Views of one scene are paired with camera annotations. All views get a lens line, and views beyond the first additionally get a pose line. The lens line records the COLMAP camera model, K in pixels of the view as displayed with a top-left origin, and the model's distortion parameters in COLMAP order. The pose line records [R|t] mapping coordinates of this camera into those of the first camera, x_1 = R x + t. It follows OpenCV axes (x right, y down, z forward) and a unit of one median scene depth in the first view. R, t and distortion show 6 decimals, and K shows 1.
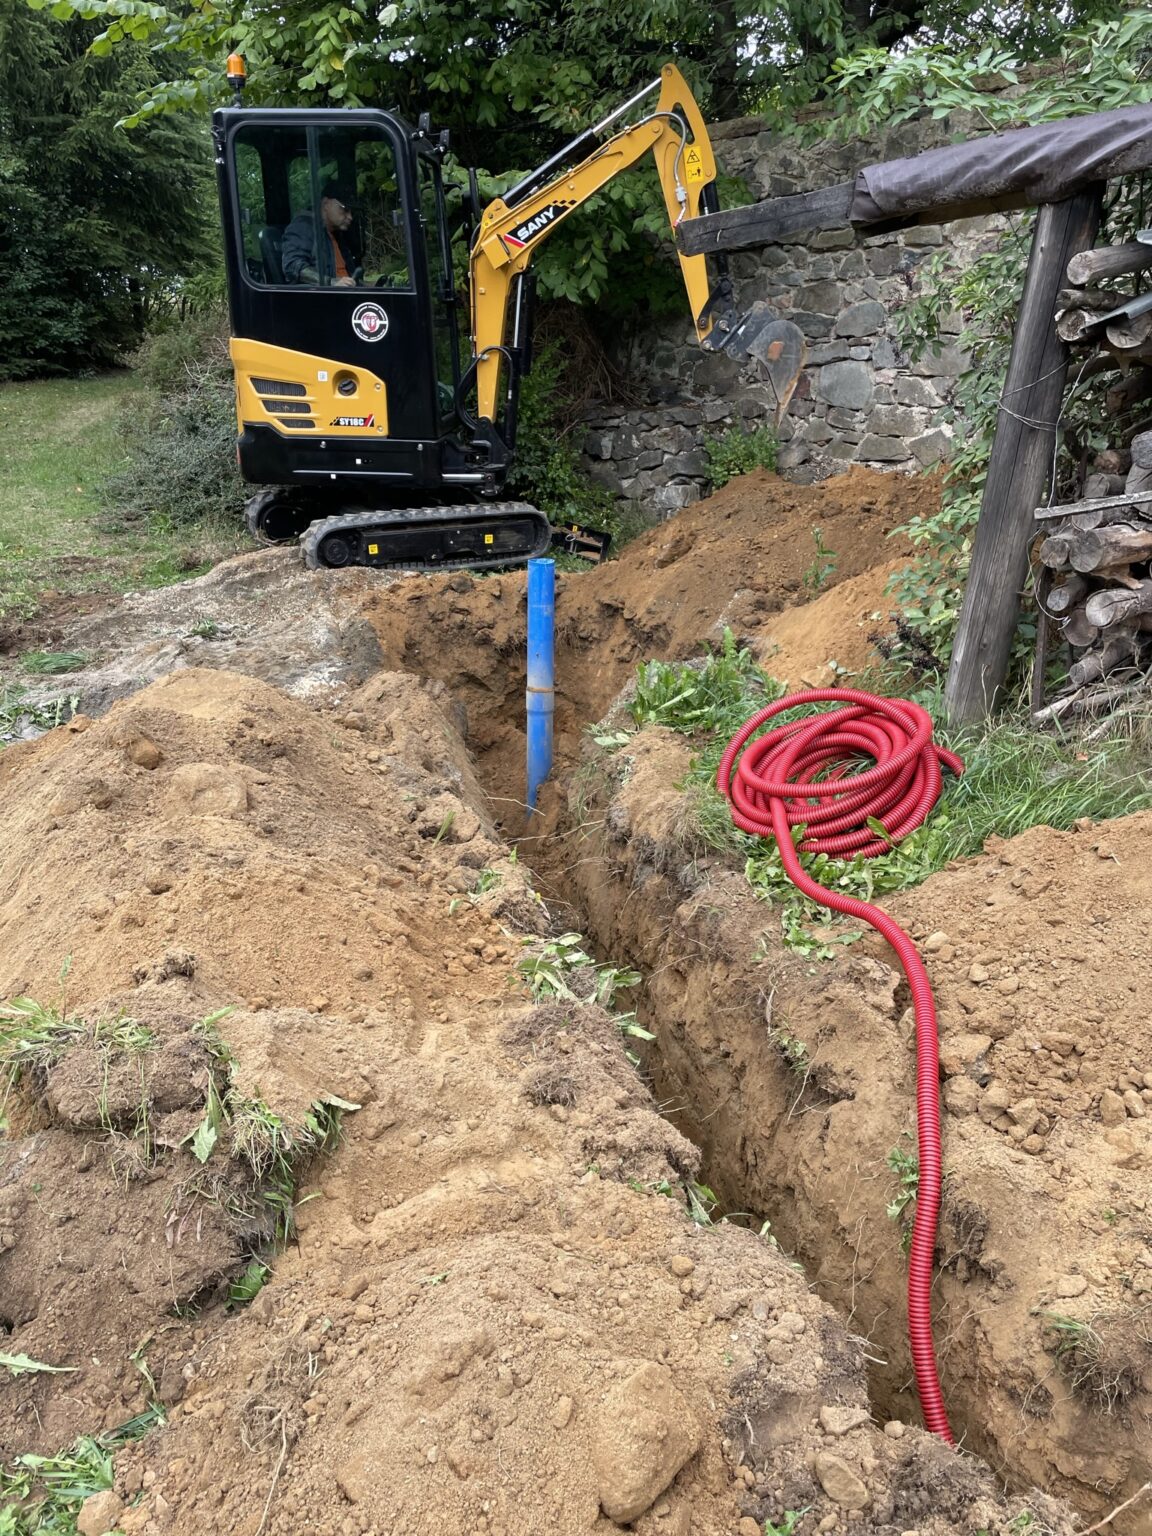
lens RADIAL K [[1183.3, 0, 577.3], [0, 1183.3, 766.4], [0, 0, 1]] dist [-0.000835, -0.011616]
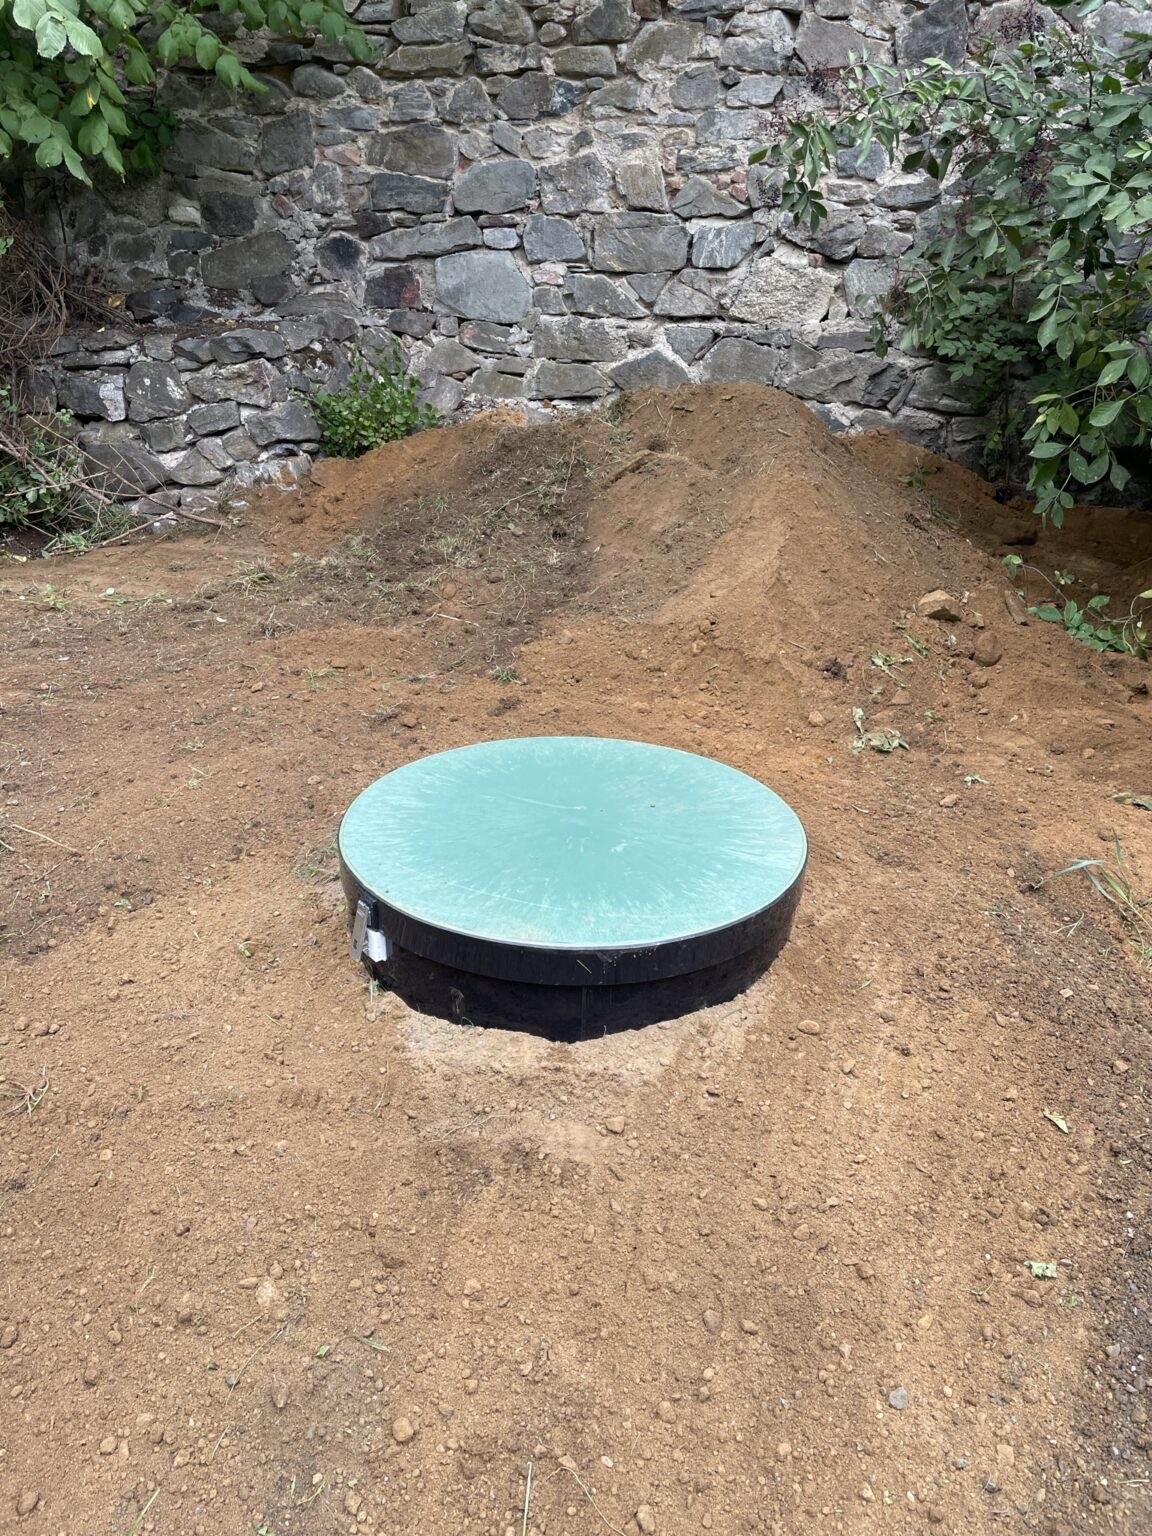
lens RADIAL K [[1183.3, 0, 574.4], [0, 1183.3, 771.3], [0, 0, 1]] dist [-0.000835, -0.011616]
pose [[0.800009, -0.240561, 0.549651, -0.171504], [0.191248, 0.970560, 0.146417, -0.141623], [-0.568691, -0.012015, 0.822463, 0.407787]]
